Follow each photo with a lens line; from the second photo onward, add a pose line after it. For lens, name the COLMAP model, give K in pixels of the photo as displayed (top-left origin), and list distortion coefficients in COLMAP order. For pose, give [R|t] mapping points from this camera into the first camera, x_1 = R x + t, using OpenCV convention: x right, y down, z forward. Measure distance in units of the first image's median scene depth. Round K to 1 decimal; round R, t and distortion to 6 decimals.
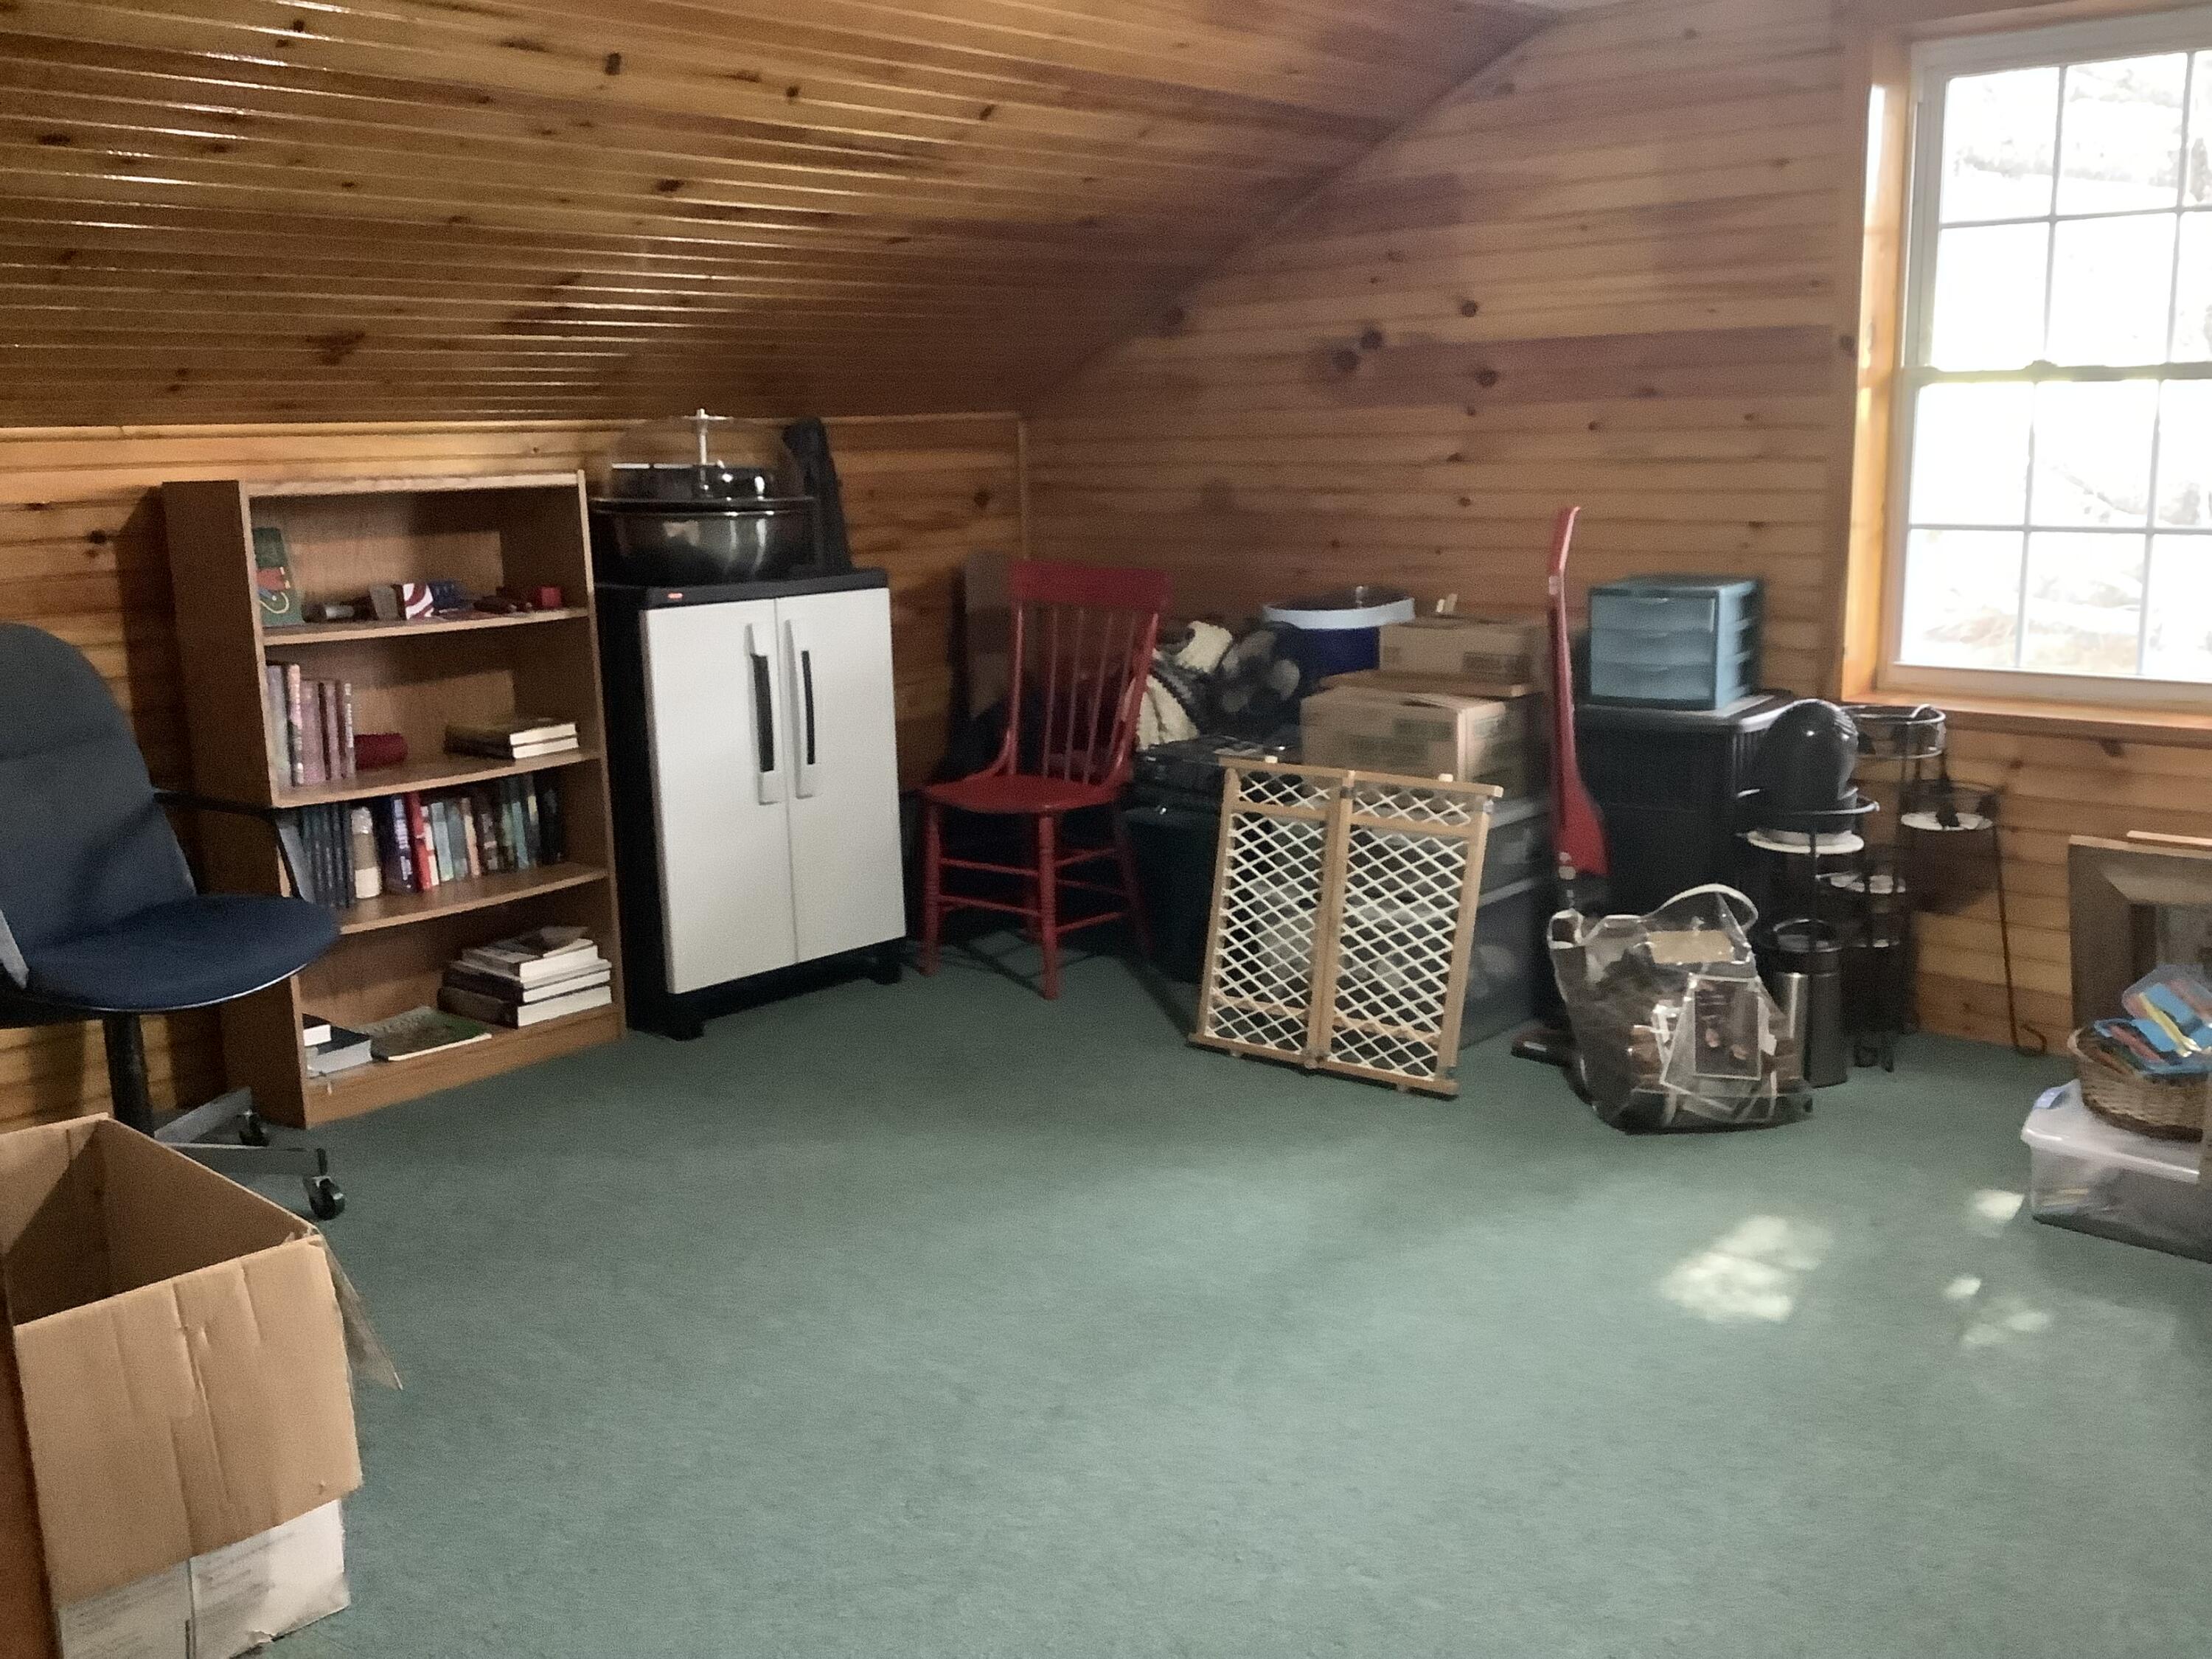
lens RADIAL K [[2090.0, 0, 1106.0], [0, 2090.0, 829.5], [0, 0, 1]] dist [0.111896, -0.260460]
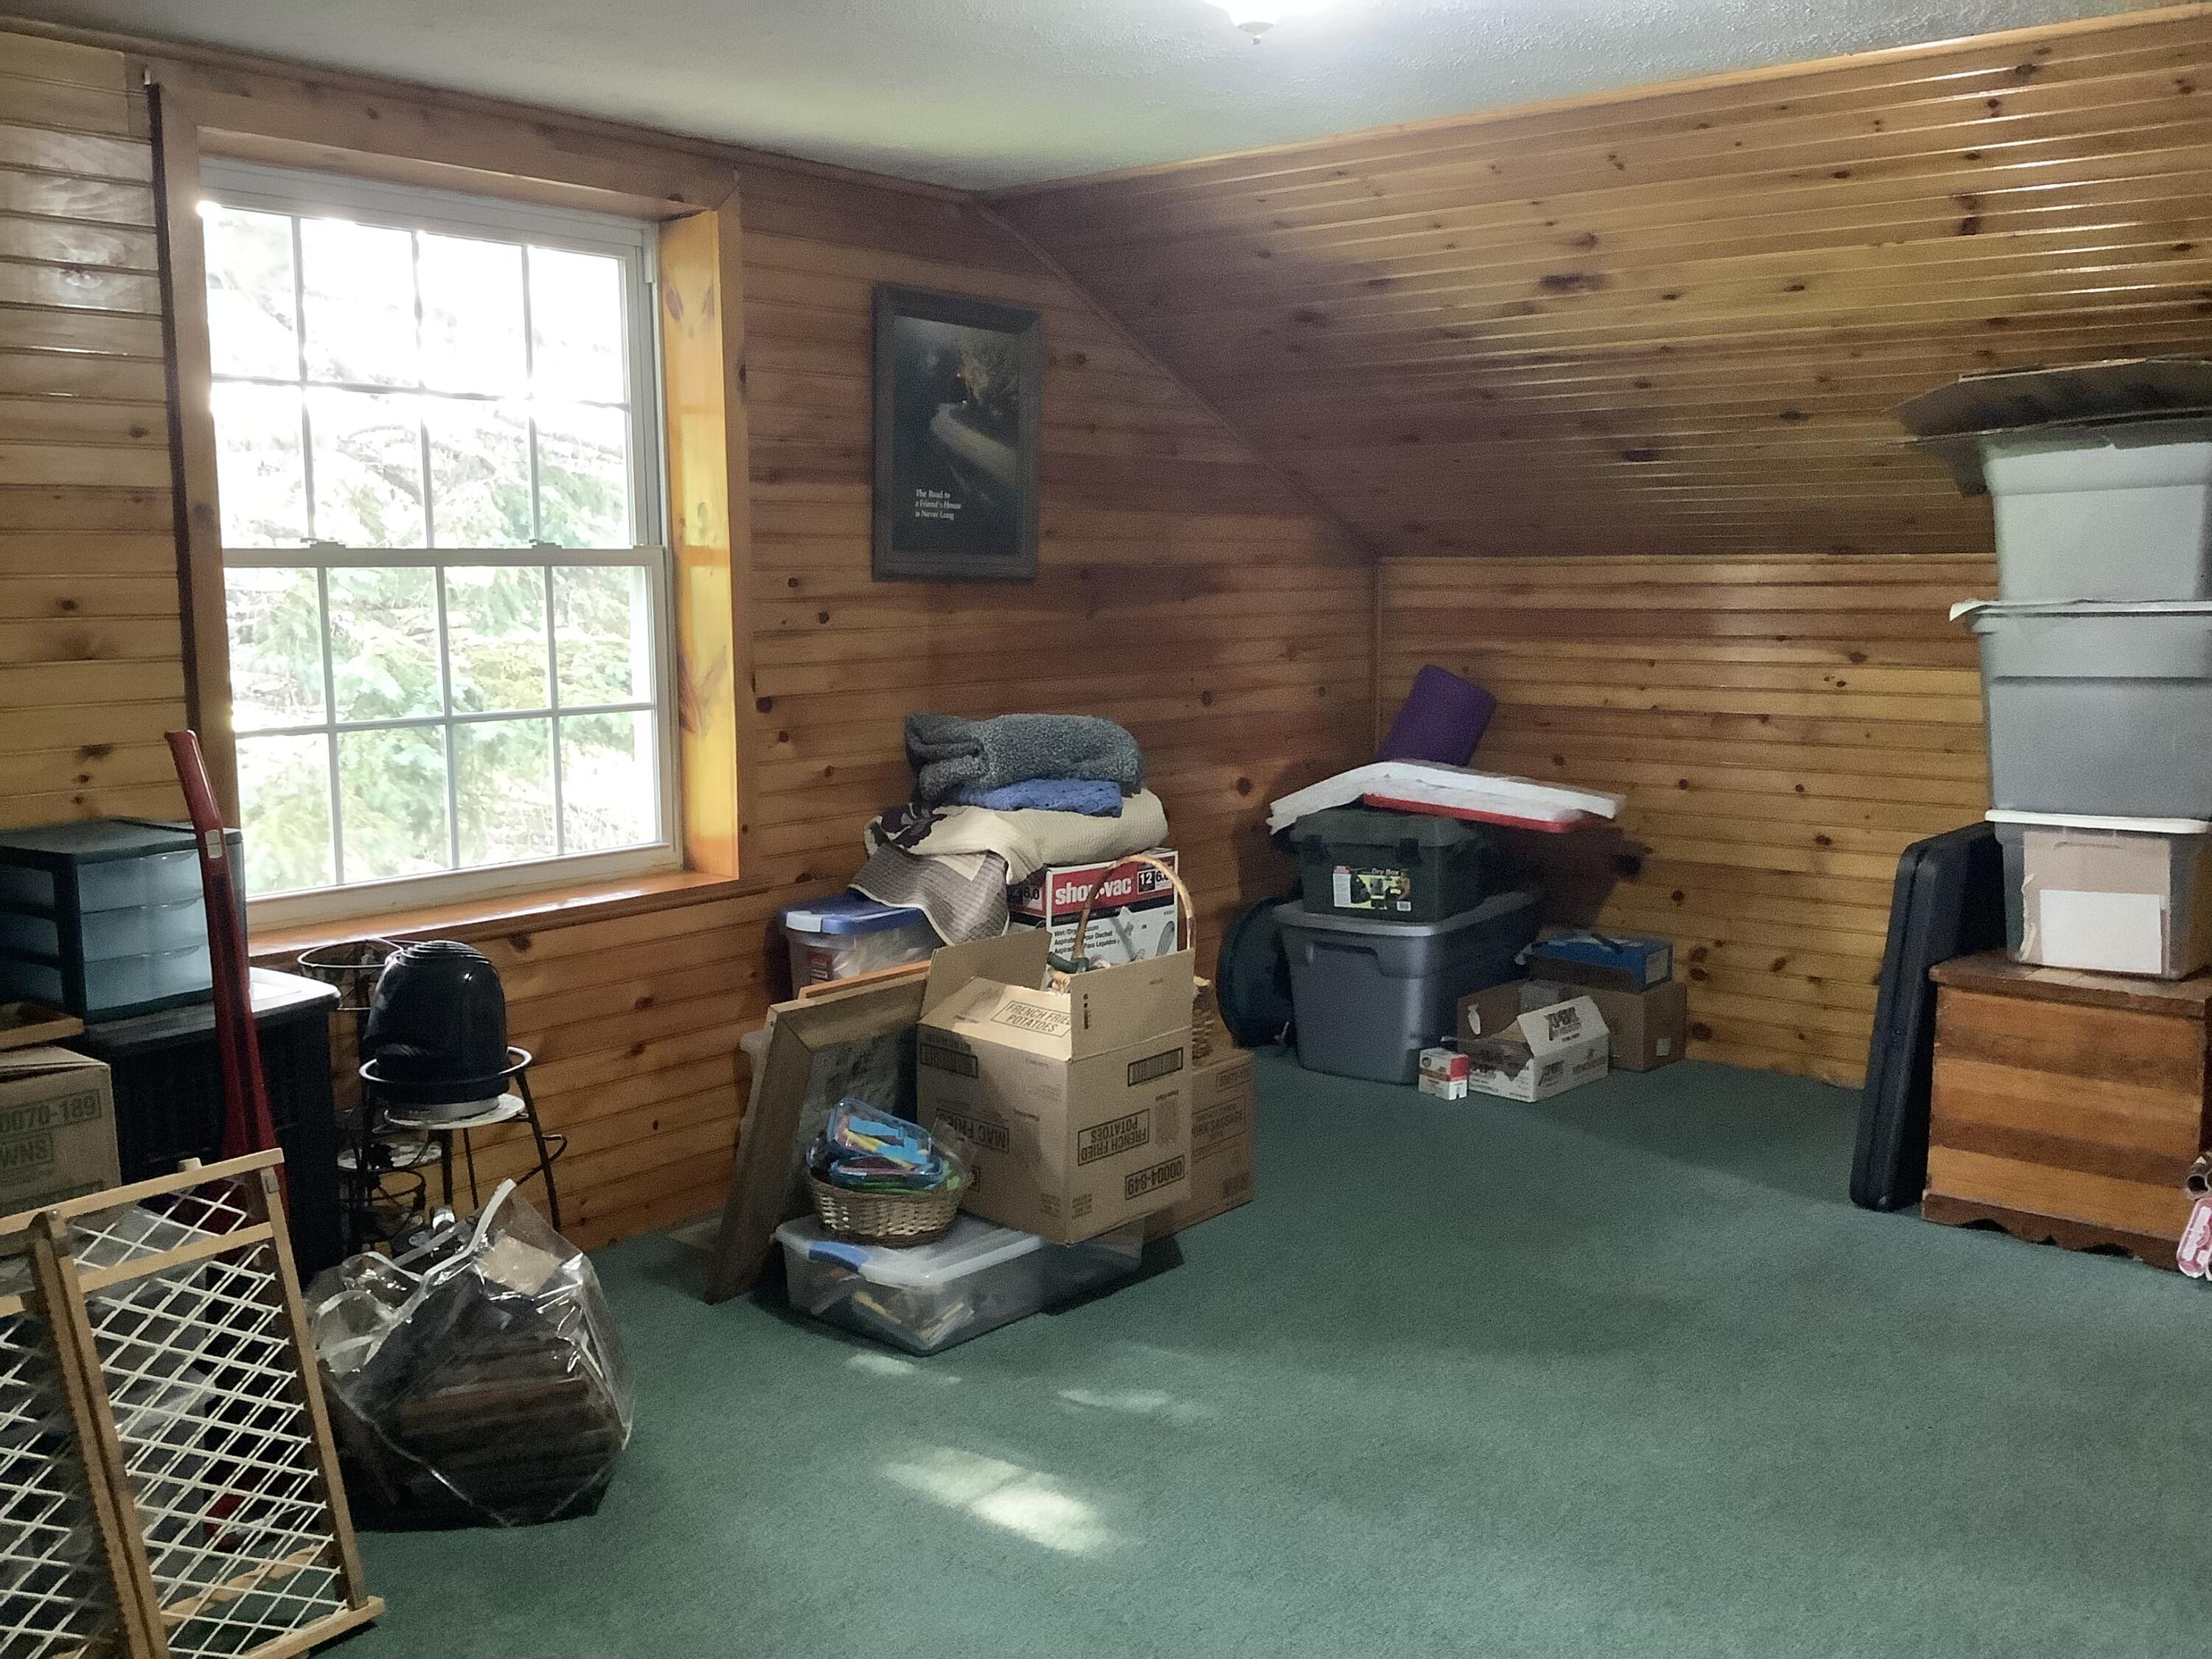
lens RADIAL K [[2090.0, 0, 1106.0], [0, 2090.0, 829.5], [0, 0, 1]] dist [0.111896, -0.260460]
pose [[-0.058860, -0.106290, 0.992592, -0.563141], [0.198419, 0.973231, 0.115982, -0.169286], [-0.978348, 0.203776, -0.036194, 0.907801]]
